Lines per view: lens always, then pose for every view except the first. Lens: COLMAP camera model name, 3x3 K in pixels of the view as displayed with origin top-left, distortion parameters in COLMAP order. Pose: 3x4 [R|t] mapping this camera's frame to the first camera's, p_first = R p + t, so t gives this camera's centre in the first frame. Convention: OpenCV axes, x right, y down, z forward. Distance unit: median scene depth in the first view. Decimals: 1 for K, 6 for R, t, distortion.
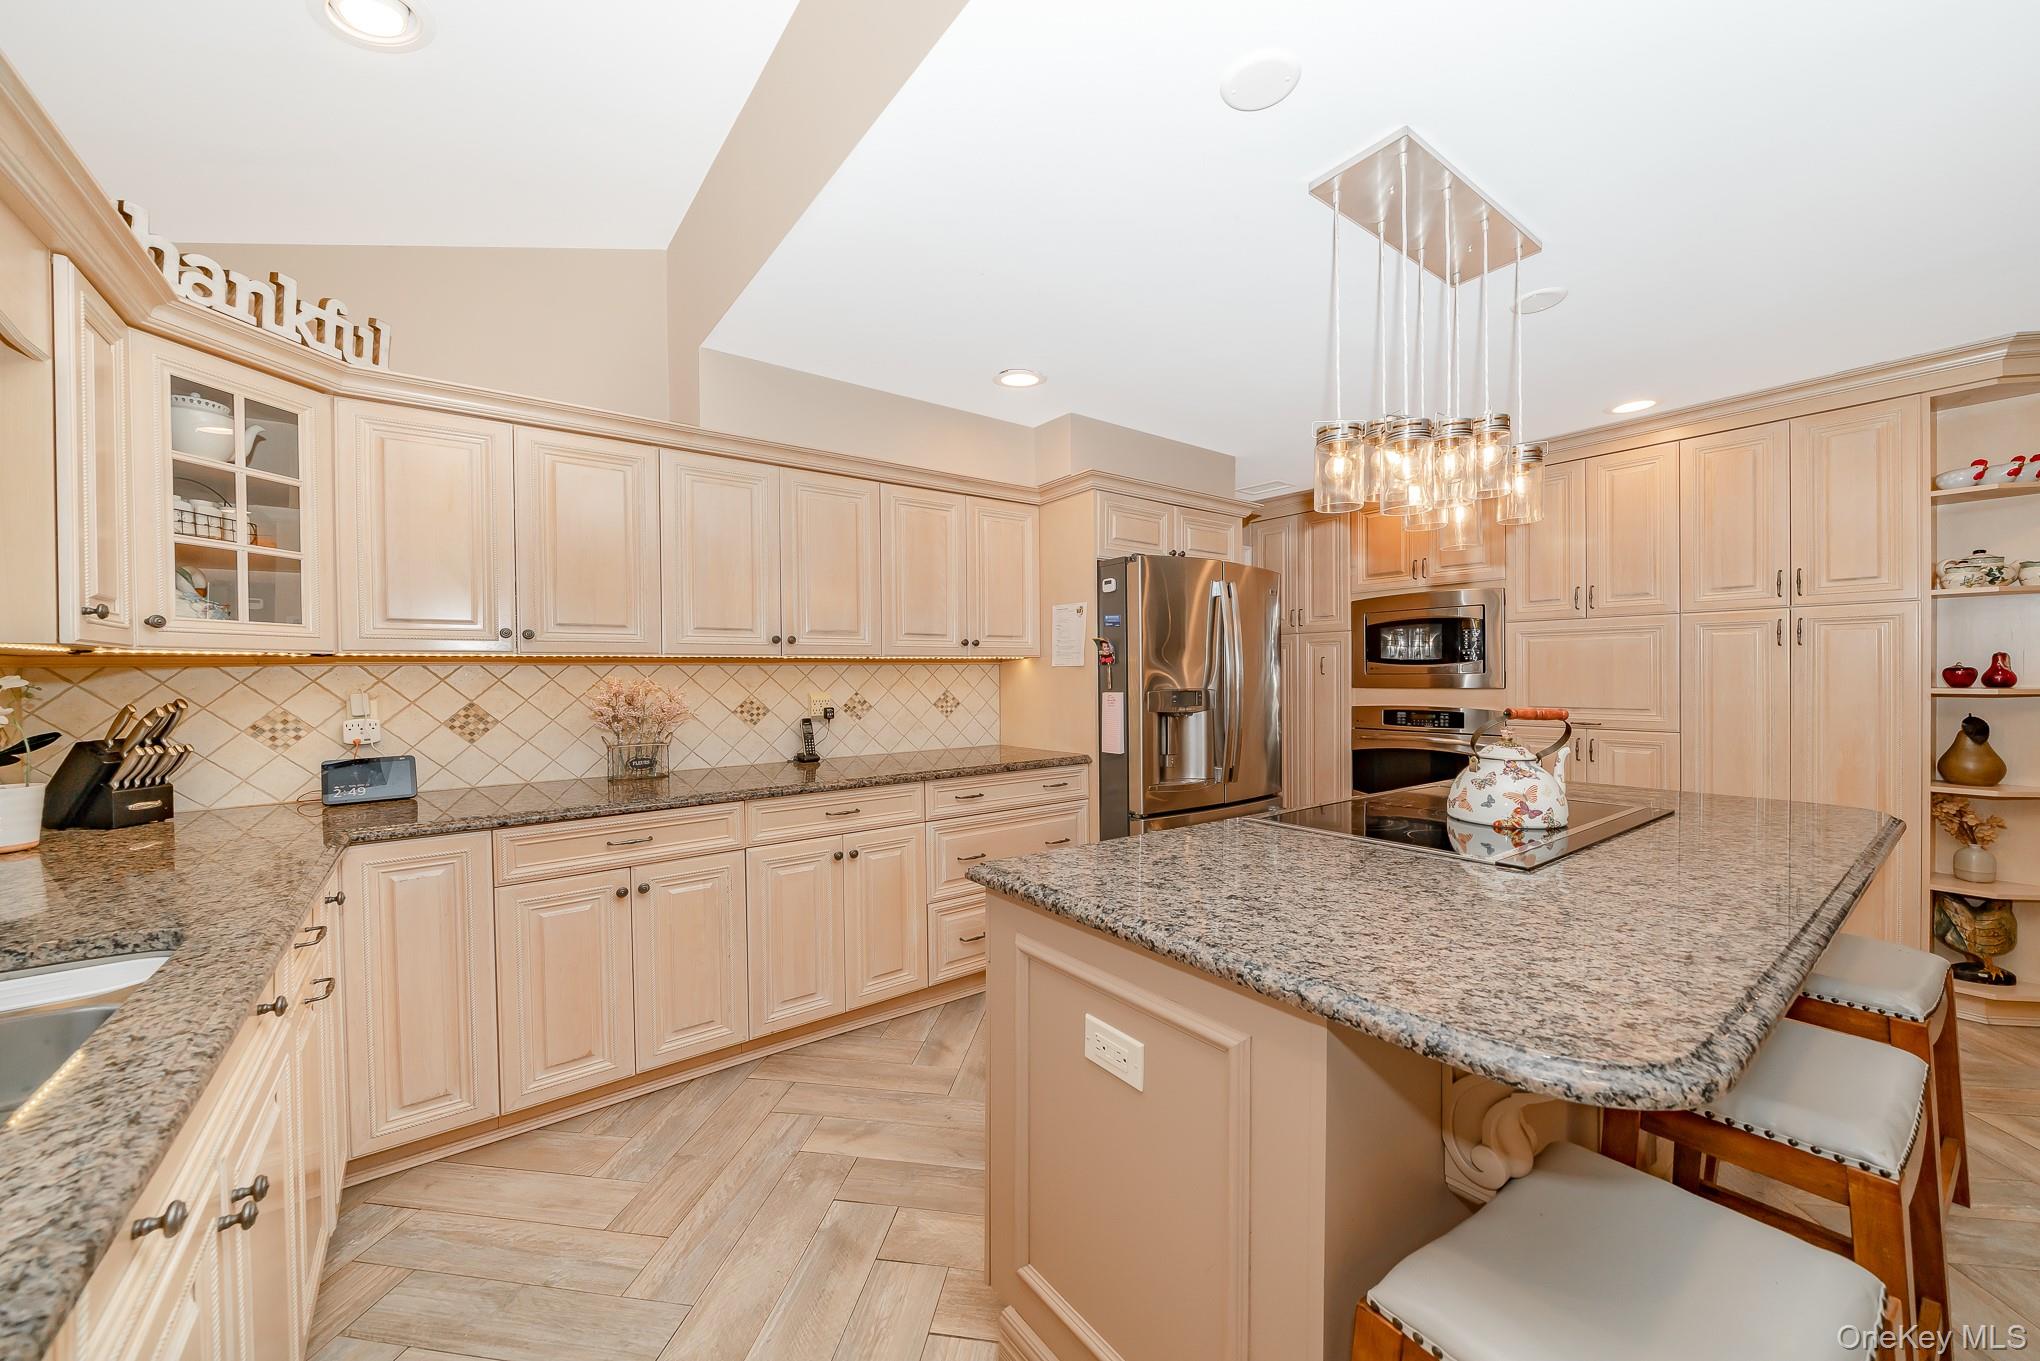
lens RADIAL K [[754.6, 0, 1007.4], [0, 754.6, 672.4], [0, 0, 1]] dist [-0.006203, -0.000134]
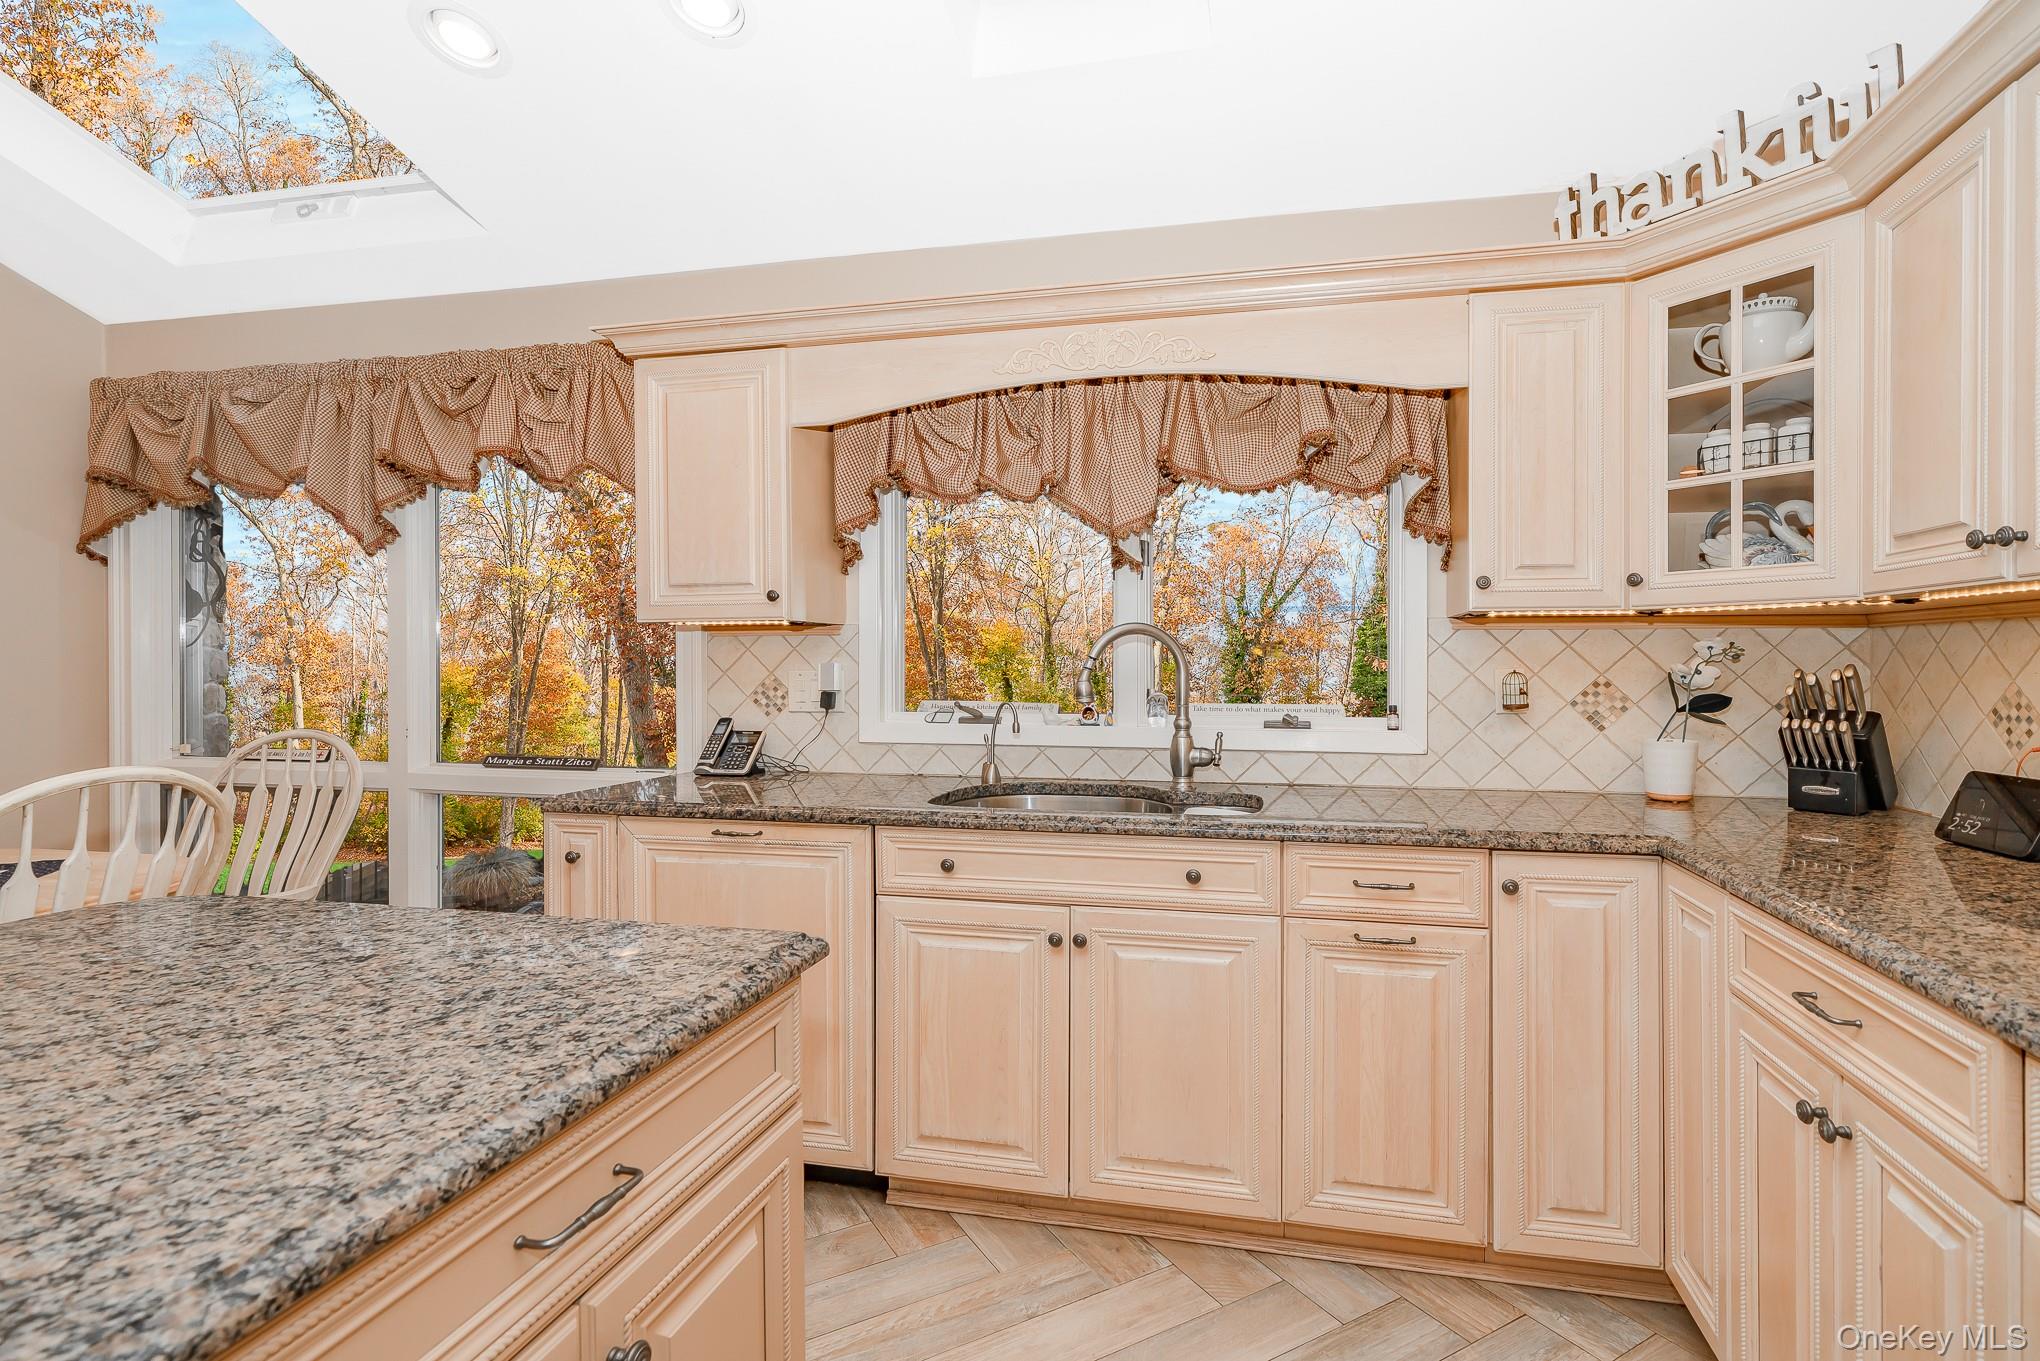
lens RADIAL K [[1016.5, 0, 1041.4], [0, 1016.5, 671.6], [0, 0, 1]] dist [0.048138, 0.000565]
pose [[-0.781356, 0.018741, -0.623804, 0.152608], [0.012280, 0.999817, 0.014657, 0.009834], [0.623964, 0.003792, -0.781444, 0.807822]]
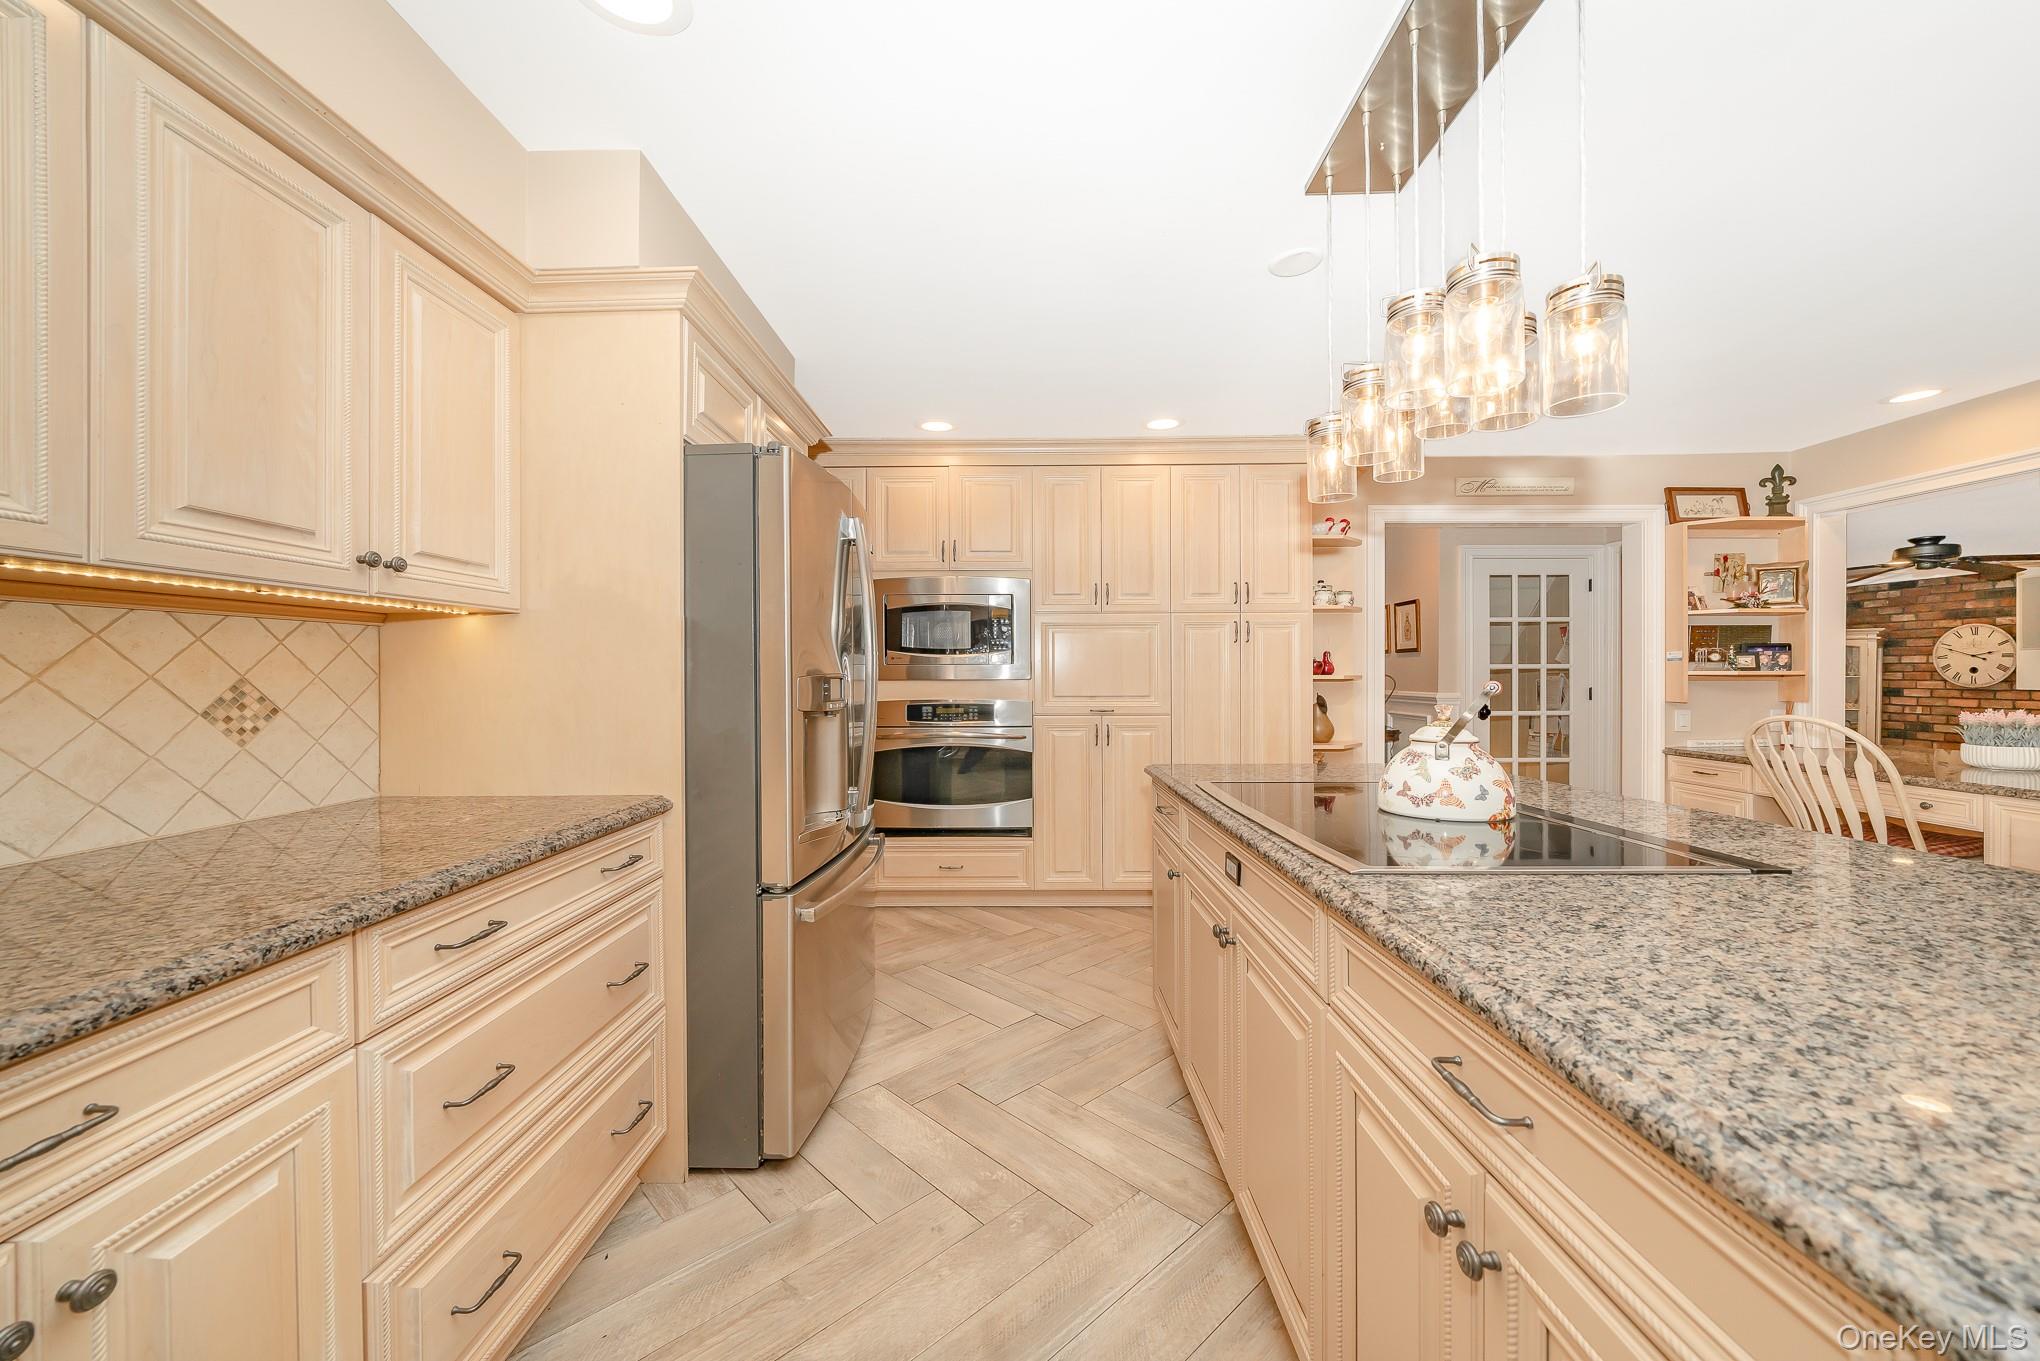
lens RADIAL K [[754.6, 0, 1022.8], [0, 754.6, 675.1], [0, 0, 1]] dist [-0.006203, -0.000134]
pose [[0.597305, 0.006869, 0.801985, -0.183943], [-0.004374, 0.999976, -0.005307, 0.026193], [-0.802002, -0.000338, 0.597321, 0.500428]]
